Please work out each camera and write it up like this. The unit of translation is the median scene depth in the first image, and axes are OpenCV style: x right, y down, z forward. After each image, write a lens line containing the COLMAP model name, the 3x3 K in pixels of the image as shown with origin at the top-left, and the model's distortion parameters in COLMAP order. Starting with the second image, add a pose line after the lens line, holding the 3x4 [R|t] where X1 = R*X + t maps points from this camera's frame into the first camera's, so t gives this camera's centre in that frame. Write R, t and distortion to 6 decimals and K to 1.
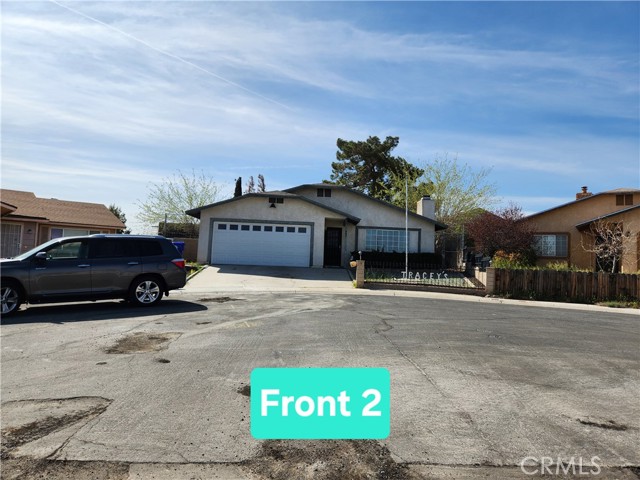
lens RADIAL K [[430.1, 0, 332.9], [0, 430.1, 223.0], [0, 0, 1]] dist [-0.035462, -0.000805]
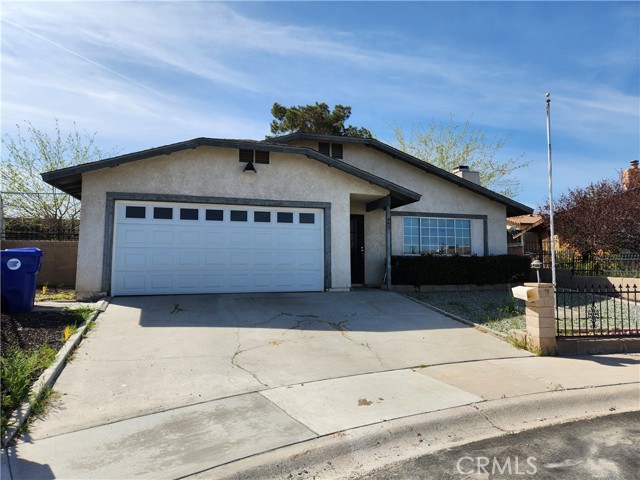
lens RADIAL K [[431.1, 0, 320.5], [0, 431.1, 235.3], [0, 0, 1]] dist [0.074886, -0.088529]
pose [[0.970806, -0.018904, 0.239119, -0.166047], [0.011873, 0.999455, 0.030809, 0.019748], [-0.239571, -0.027071, 0.970501, 0.470180]]
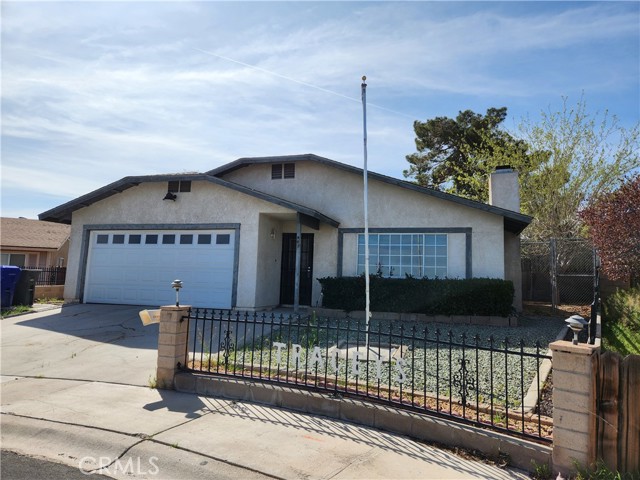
lens RADIAL K [[443.0, 0, 332.8], [0, 443.0, 238.4], [0, 0, 1]] dist [0.072115, -0.085706]
pose [[0.938632, -0.043030, -0.342225, 0.229909], [0.033764, 0.998885, -0.032989, 0.035972], [0.343263, 0.019410, 0.939039, 0.493944]]
